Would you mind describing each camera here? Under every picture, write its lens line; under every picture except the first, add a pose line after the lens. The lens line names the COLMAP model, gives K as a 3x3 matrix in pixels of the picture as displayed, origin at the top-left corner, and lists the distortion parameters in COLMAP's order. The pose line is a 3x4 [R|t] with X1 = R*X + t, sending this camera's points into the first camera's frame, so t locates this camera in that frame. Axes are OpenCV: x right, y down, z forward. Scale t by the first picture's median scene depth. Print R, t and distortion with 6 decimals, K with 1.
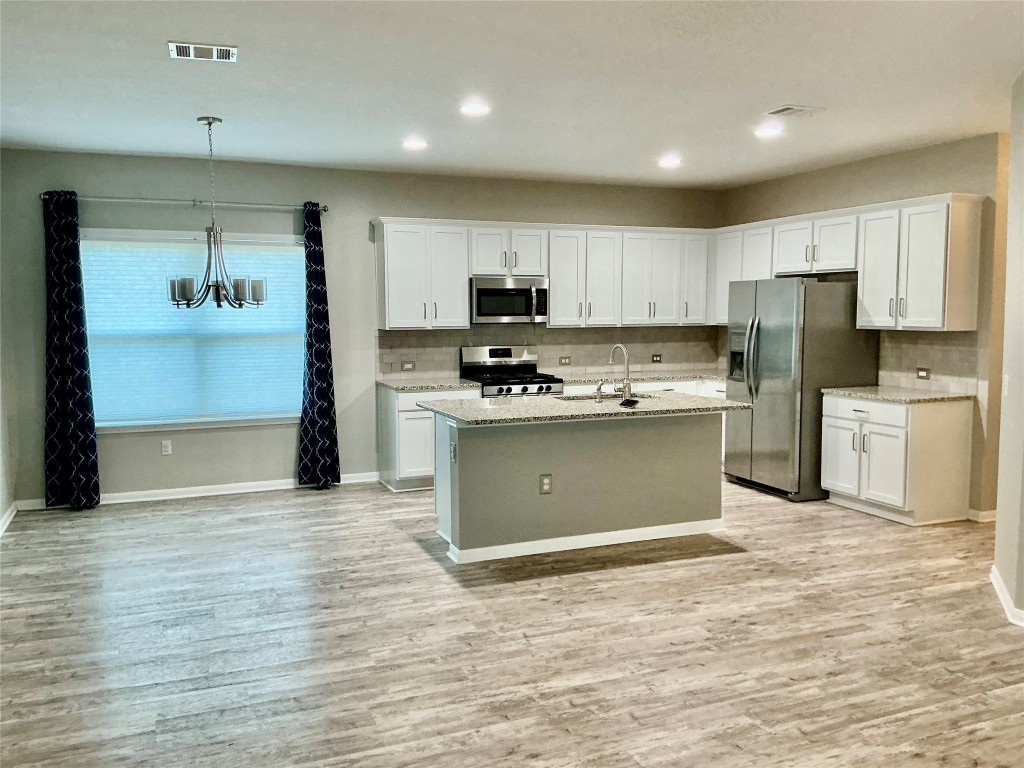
lens RADIAL K [[849.3, 0, 512.0], [0, 849.3, 384.0], [0, 0, 1]] dist [0.022892, -0.015557]
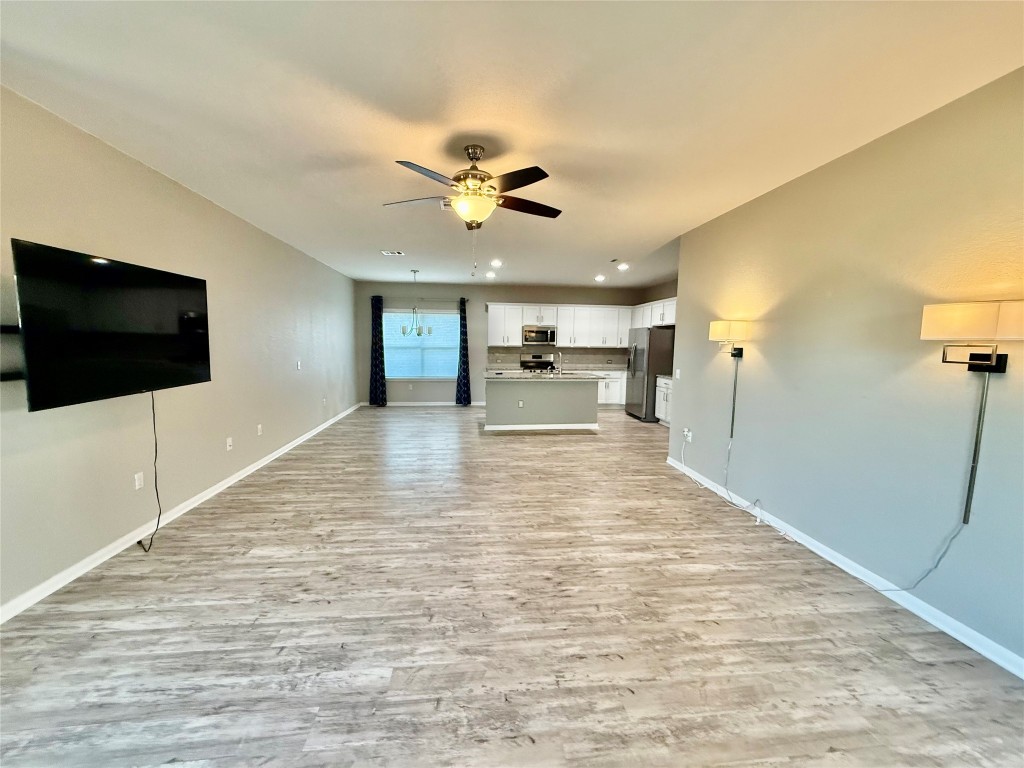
lens RADIAL K [[410.2, 0, 512.0], [0, 410.2, 384.0], [0, 0, 1]] dist [-0.000305, -0.000228]
pose [[0.957849, 0.044674, -0.283777, 0.302266], [-0.041505, 0.998991, 0.017173, 0.028103], [0.284258, -0.004671, 0.958737, -0.192650]]
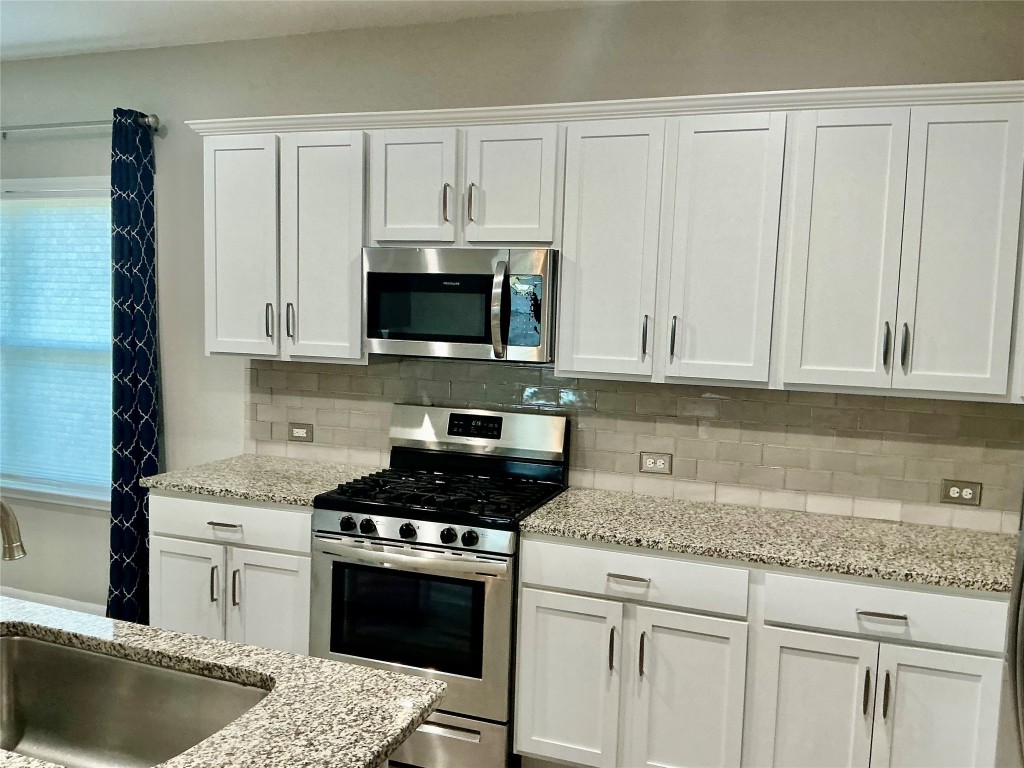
lens RADIAL K [[849.3, 0, 512.0], [0, 849.3, 384.0], [0, 0, 1]] dist [0.022892, -0.015557]
pose [[0.741044, 0.083948, -0.666188, 0.332799], [-0.093490, 0.995389, 0.021436, -0.080565], [0.664916, 0.046397, 0.745476, 0.808395]]
